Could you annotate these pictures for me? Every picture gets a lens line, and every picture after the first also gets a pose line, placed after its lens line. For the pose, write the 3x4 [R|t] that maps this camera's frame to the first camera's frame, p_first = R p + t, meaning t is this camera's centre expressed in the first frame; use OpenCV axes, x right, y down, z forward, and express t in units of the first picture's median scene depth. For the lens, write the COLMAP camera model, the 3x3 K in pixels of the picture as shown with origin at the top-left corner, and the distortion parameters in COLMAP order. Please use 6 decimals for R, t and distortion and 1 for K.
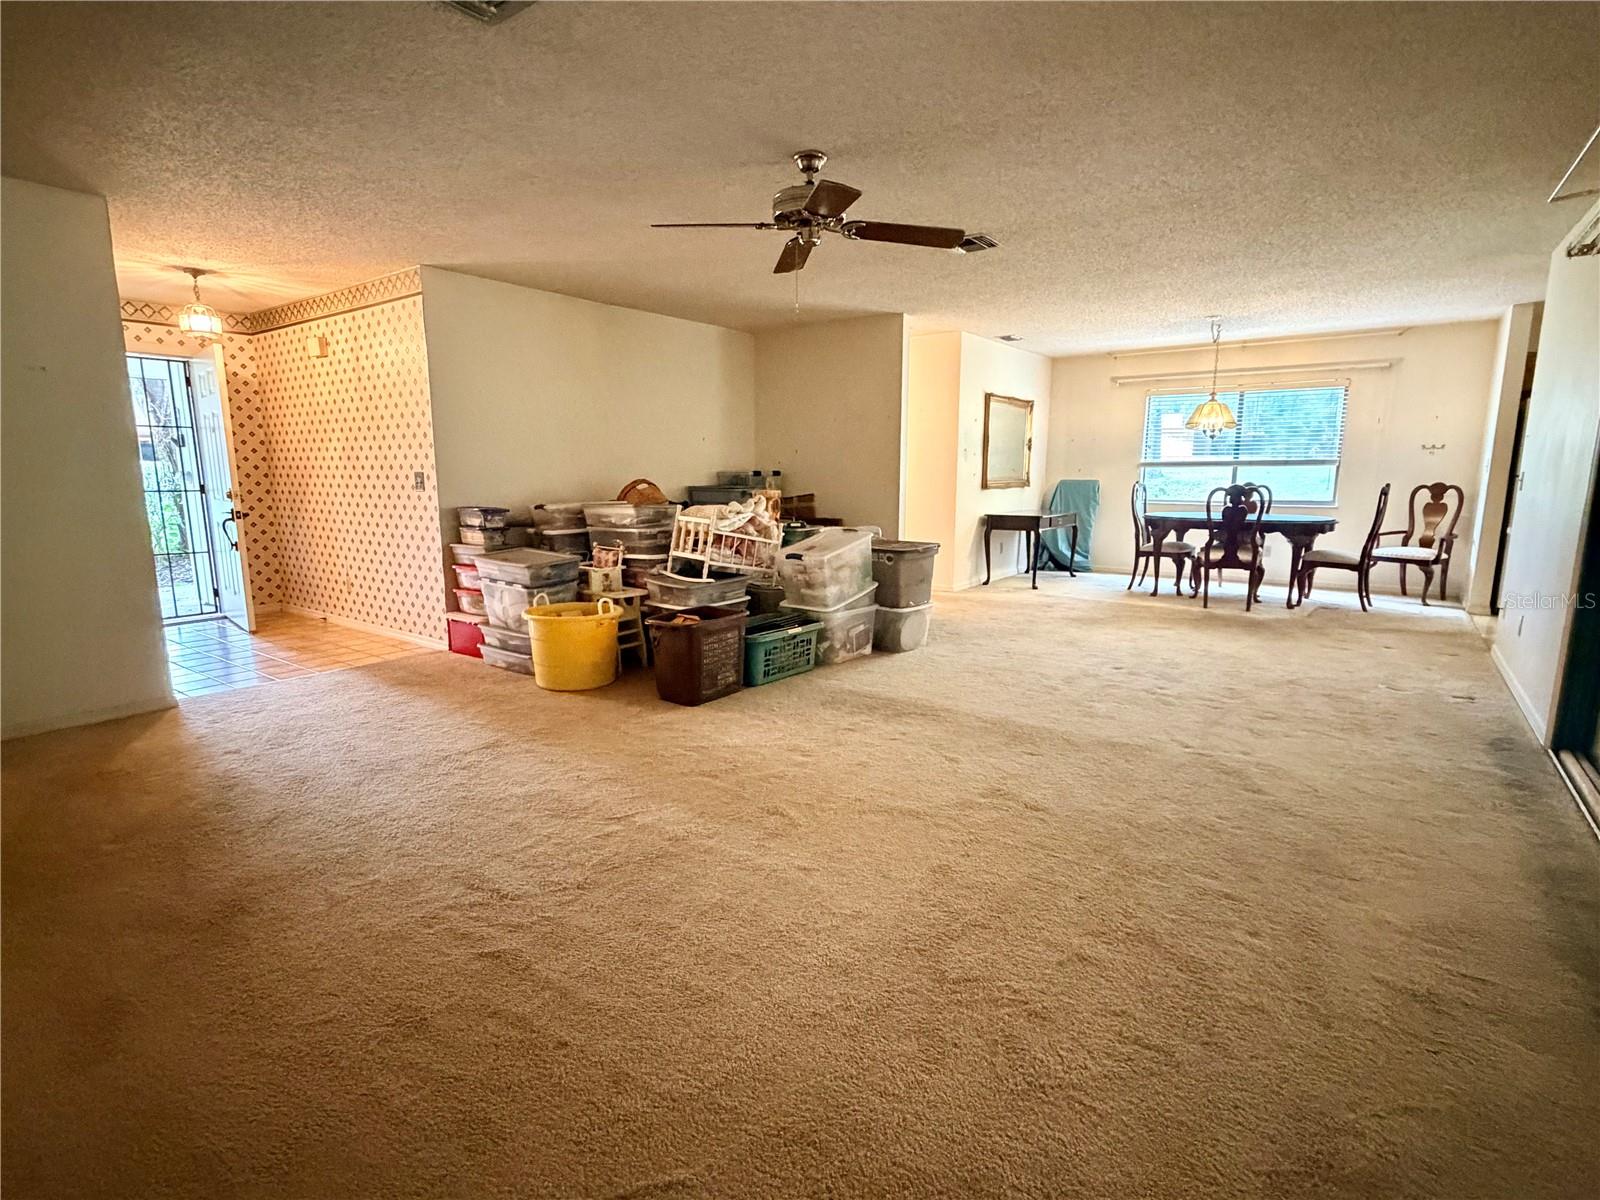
lens RADIAL K [[788.0, 0, 799.6], [0, 788.0, 610.5], [0, 0, 1]] dist [-0.000038, -0.000319]
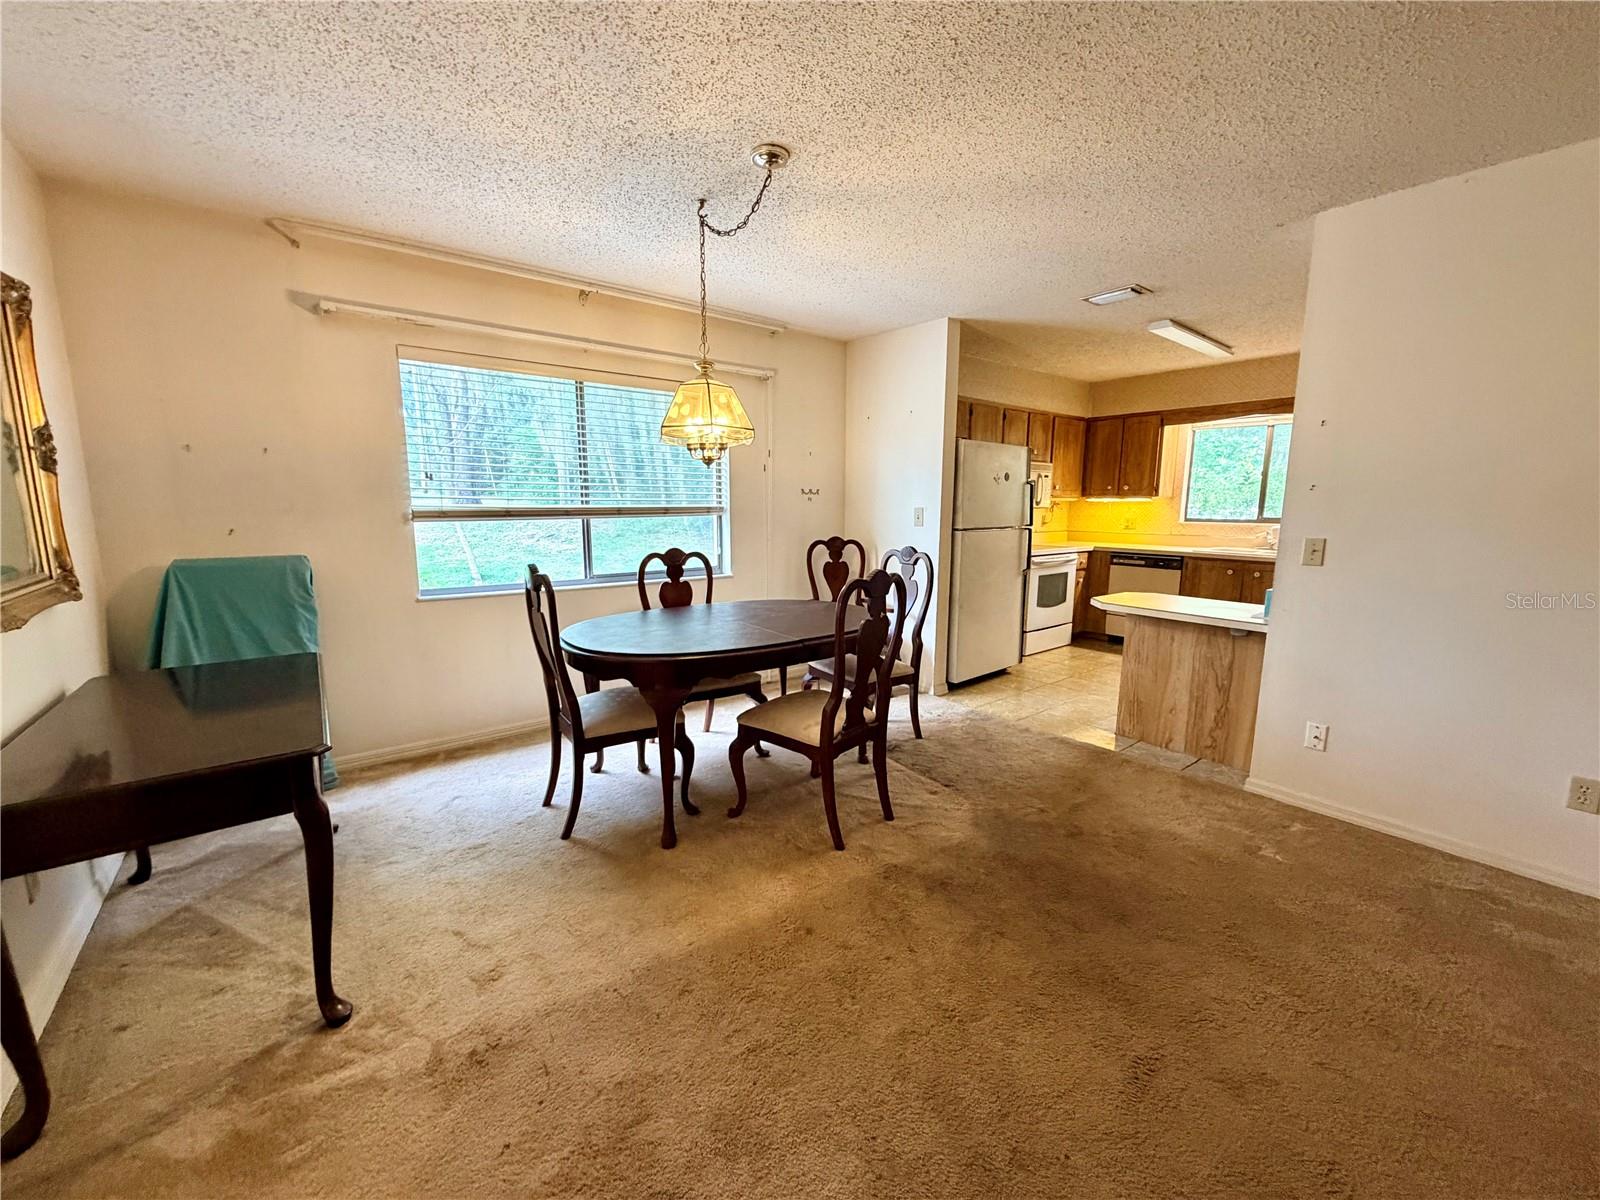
lens RADIAL K [[639.0, 0, 795.2], [0, 639.0, 600.7], [0, 0, 1]] dist [-0.003360, 0.000446]
pose [[0.269495, -0.144717, 0.952066, 0.174676], [0.163290, 0.981195, 0.102923, -0.169309], [-0.949057, 0.127725, 0.288058, 0.848642]]
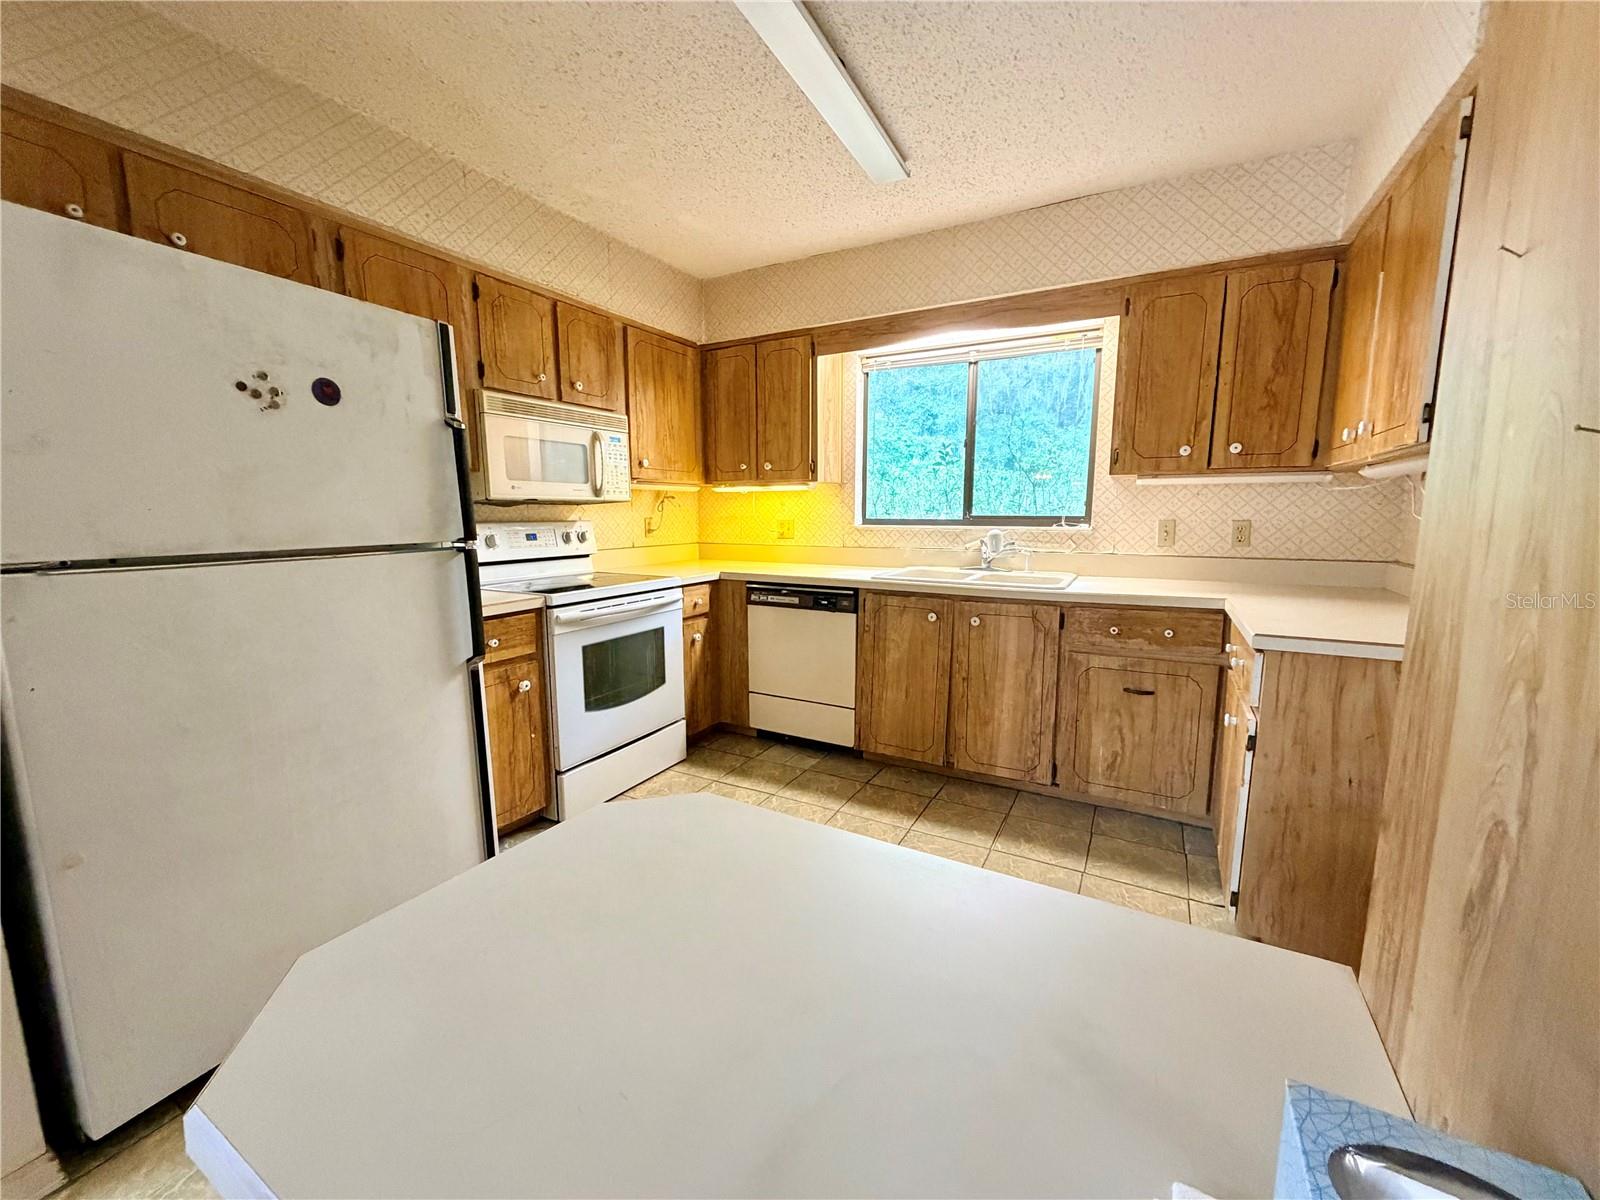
lens RADIAL K [[639.0, 0, 787.9], [0, 639.0, 602.1], [0, 0, 1]] dist [-0.003360, 0.000446]
pose [[-0.111214, -0.140498, 0.983815, 0.629599], [0.174105, 0.971891, 0.158477, -0.131935], [-0.978427, 0.188912, -0.083627, 0.701834]]
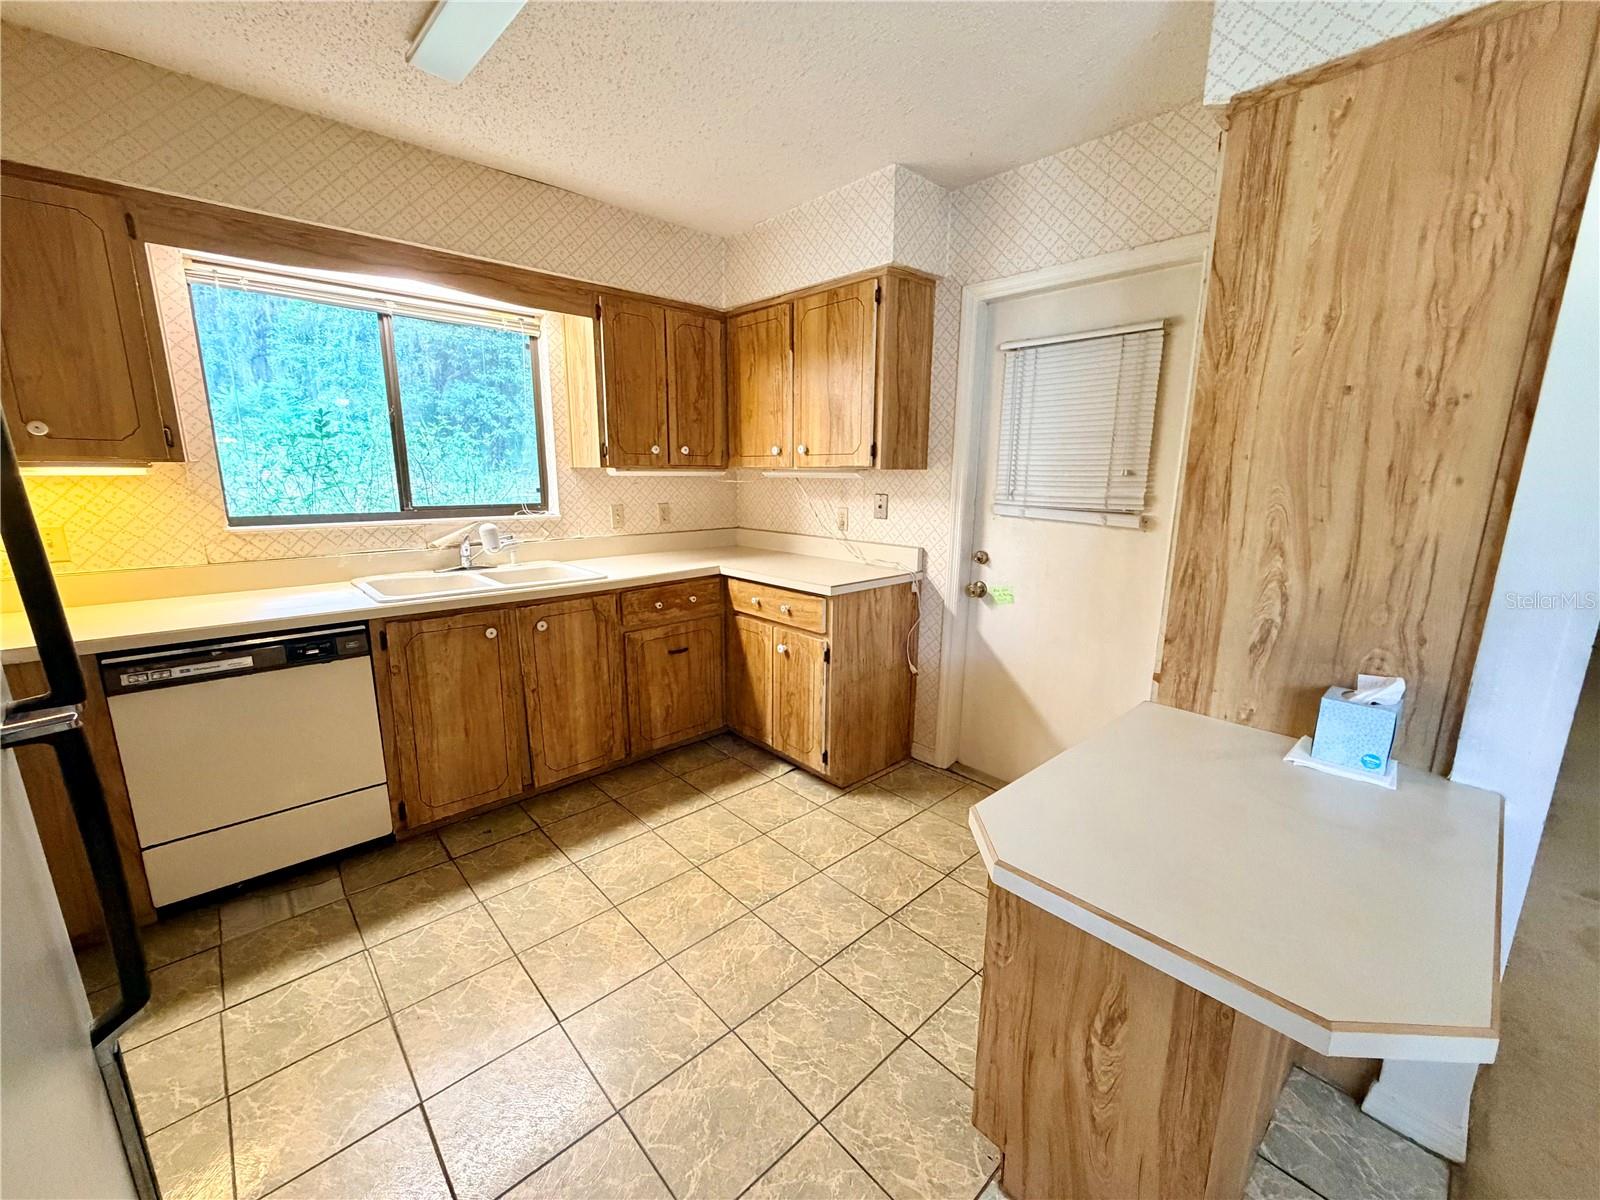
lens RADIAL K [[639.0, 0, 793.5], [0, 639.0, 603.8], [0, 0, 1]] dist [-0.003360, 0.000446]
pose [[-0.981099, -0.044243, 0.188380, 0.785914], [0.028432, 0.929986, 0.366494, -0.176863], [-0.191406, 0.364923, -0.911151, 0.850604]]
